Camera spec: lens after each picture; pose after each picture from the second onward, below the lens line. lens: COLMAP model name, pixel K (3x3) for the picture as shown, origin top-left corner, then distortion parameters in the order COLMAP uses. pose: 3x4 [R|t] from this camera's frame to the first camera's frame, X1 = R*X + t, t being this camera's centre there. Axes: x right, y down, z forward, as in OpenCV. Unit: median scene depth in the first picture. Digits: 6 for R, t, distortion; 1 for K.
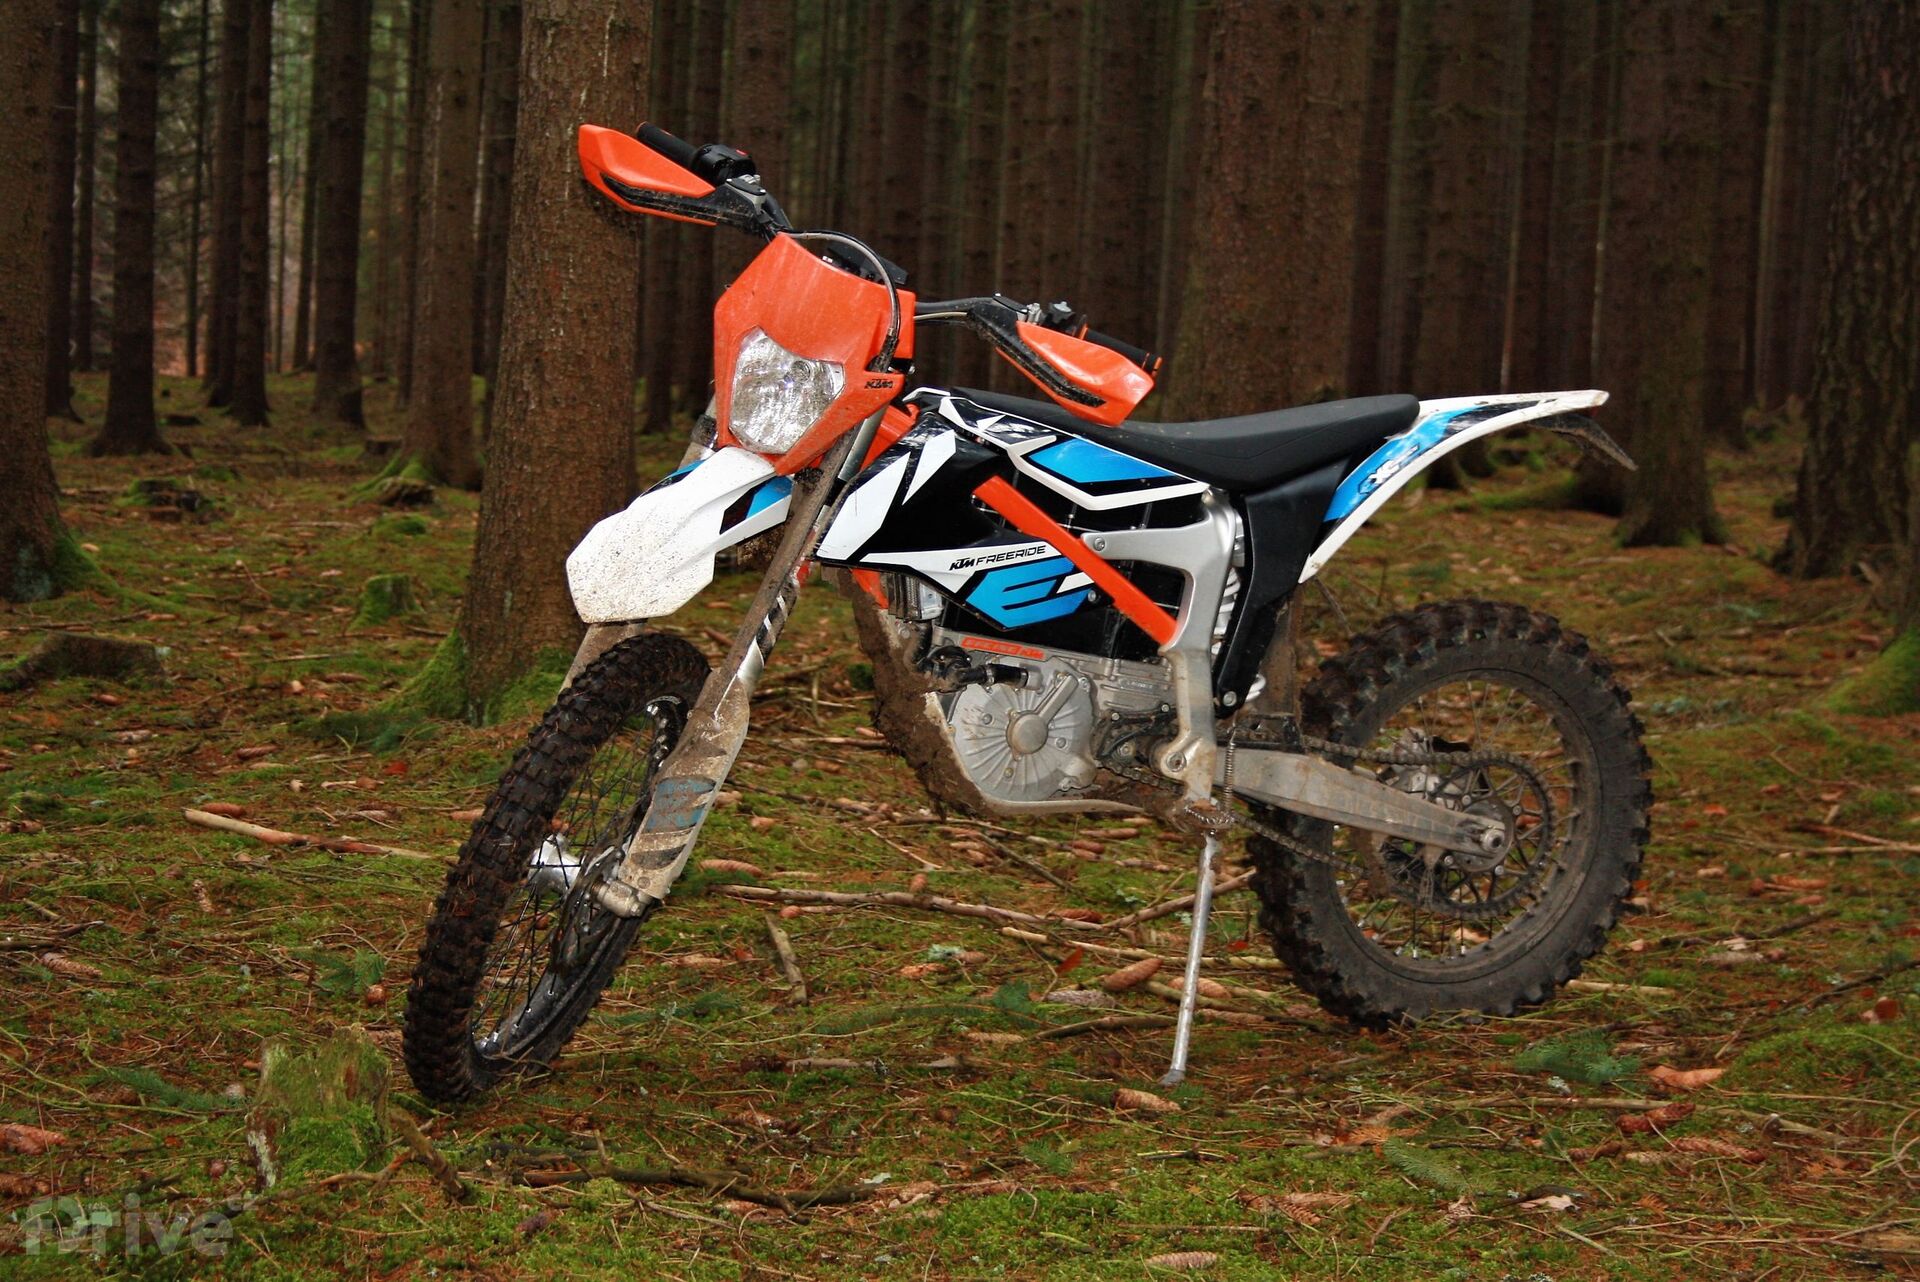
lens RADIAL K [[4255.4, 0, 957.1], [0, 4255.4, 639.1], [0, 0, 1]] dist [0.046688, 0.053031]
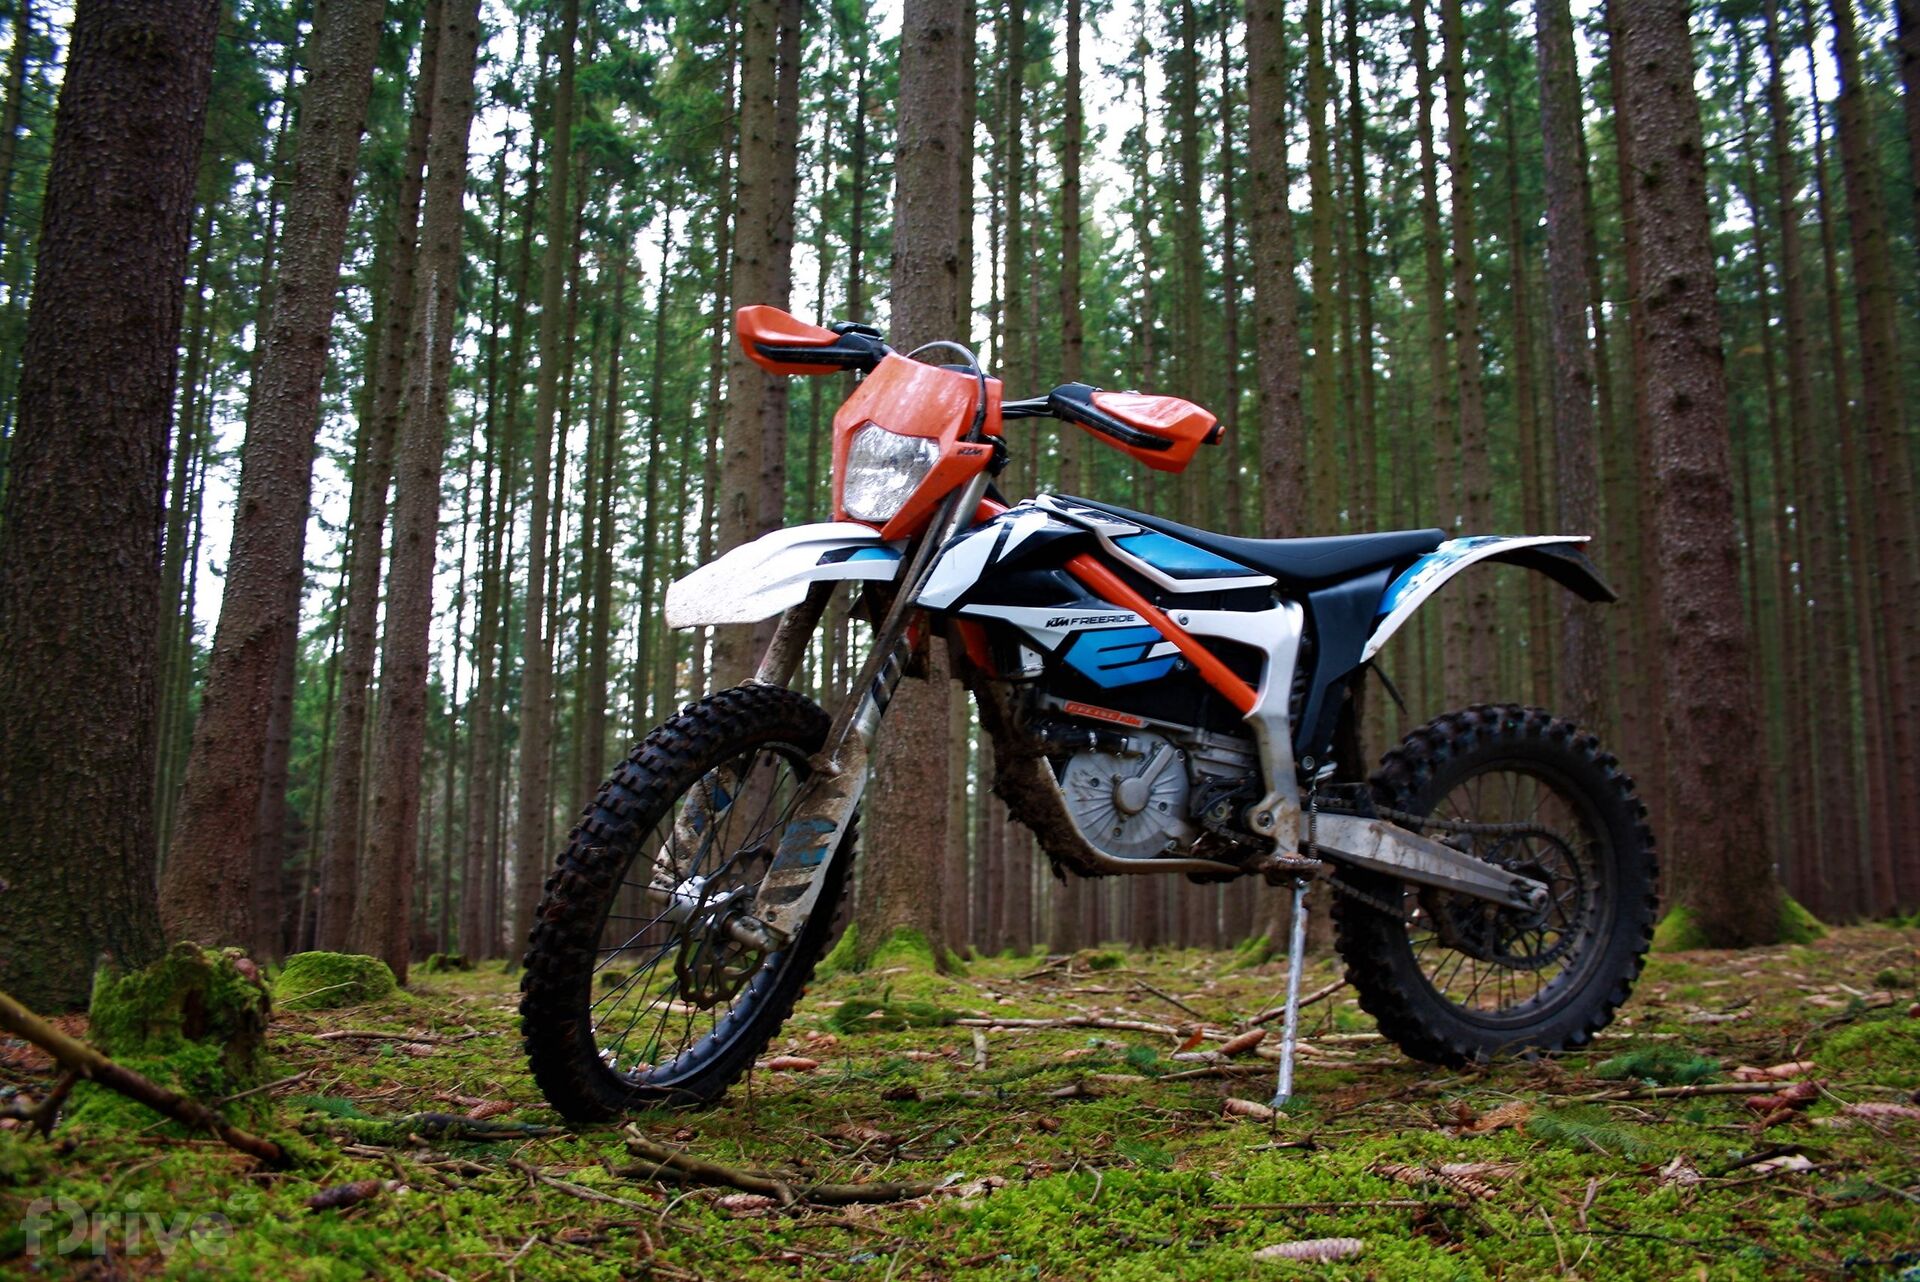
lens RADIAL K [[1598.9, 0, 960.0], [0, 1598.9, 641.0], [0, 0, 1]] dist [-0.171820, 0.152202]
pose [[0.990066, -0.059500, -0.127395, 0.027445], [0.025351, 0.966740, -0.254501, 0.087895], [0.138301, 0.248743, 0.958645, 0.569164]]
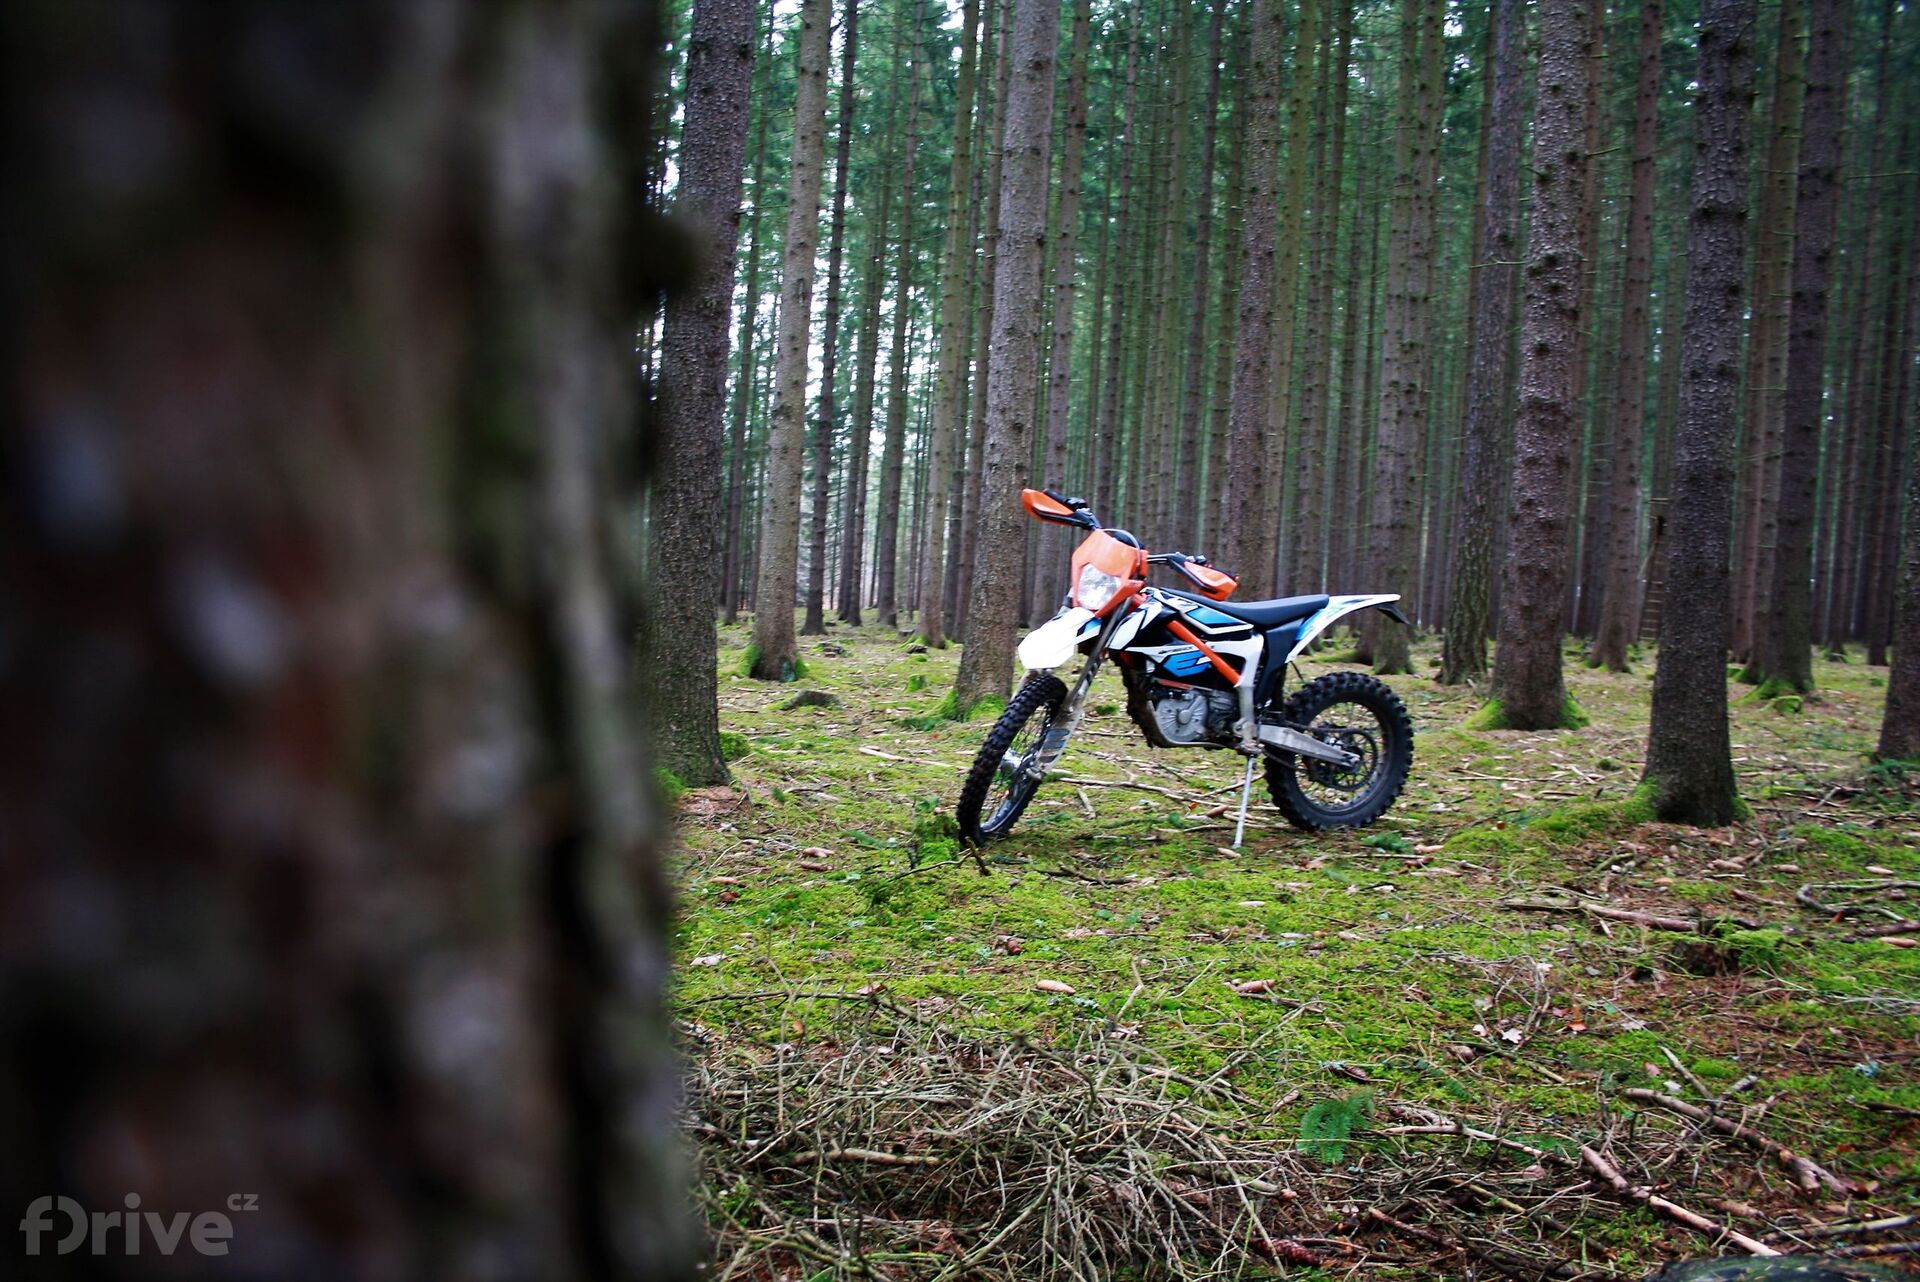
lens RADIAL K [[1598.9, 0, 960.0], [0, 1598.9, 641.0], [0, 0, 1]] dist [-0.171820, 0.152202]
pose [[0.995339, 0.015790, -0.095134, -0.028988], [-0.020043, 0.998834, -0.043921, 0.021045], [0.094329, 0.045623, 0.994495, -0.014582]]
